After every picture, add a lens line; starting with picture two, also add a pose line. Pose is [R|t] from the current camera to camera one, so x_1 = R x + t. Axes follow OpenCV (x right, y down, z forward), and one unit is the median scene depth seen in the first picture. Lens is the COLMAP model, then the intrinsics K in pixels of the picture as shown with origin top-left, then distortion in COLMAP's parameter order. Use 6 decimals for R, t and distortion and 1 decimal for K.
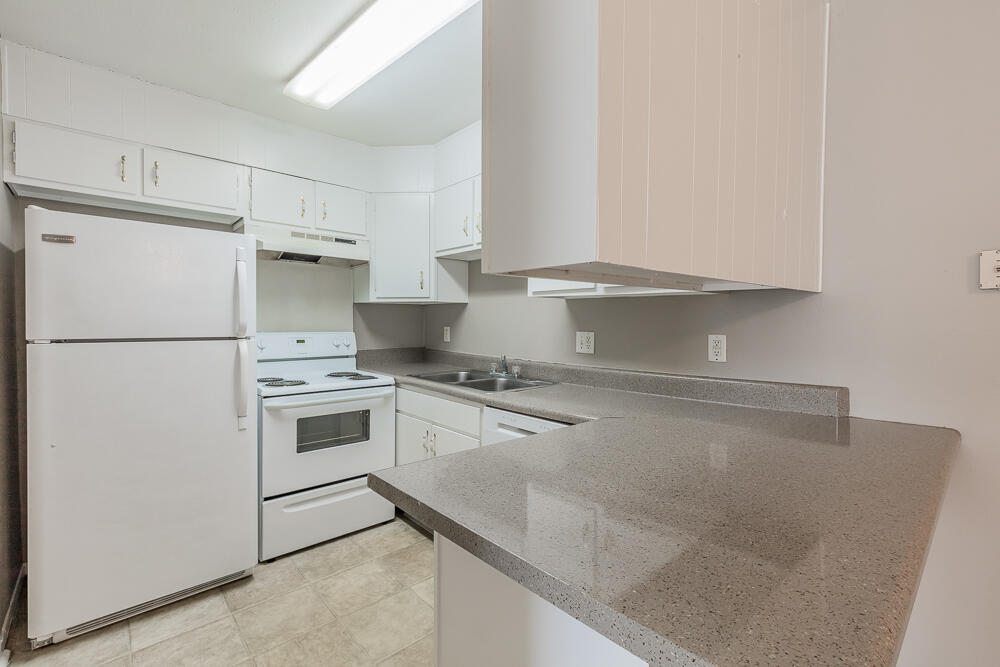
lens RADIAL K [[446.4, 0, 500.0], [0, 446.4, 333.5], [0, 0, 1]] dist [0.002636, 0.000112]
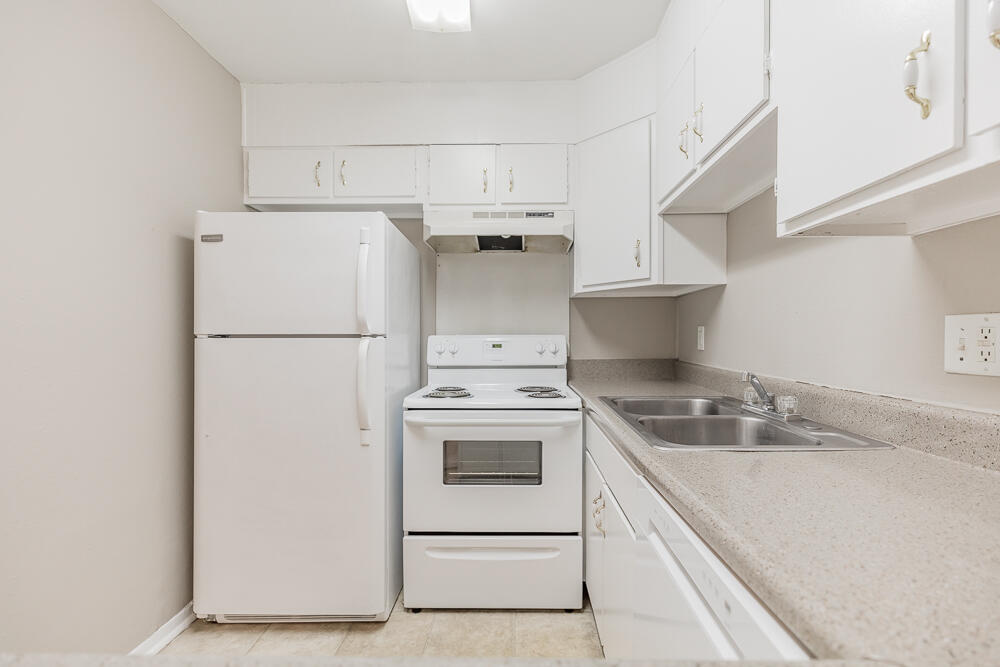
lens RADIAL K [[454.0, 0, 496.7], [0, 454.0, 343.0], [0, 0, 1]] dist [0.001087, 0.000109]
pose [[0.731608, -0.000200, -0.681725, 0.139473], [-0.009755, 0.999895, -0.010762, 0.023371], [0.681655, 0.014524, 0.731529, 0.416938]]
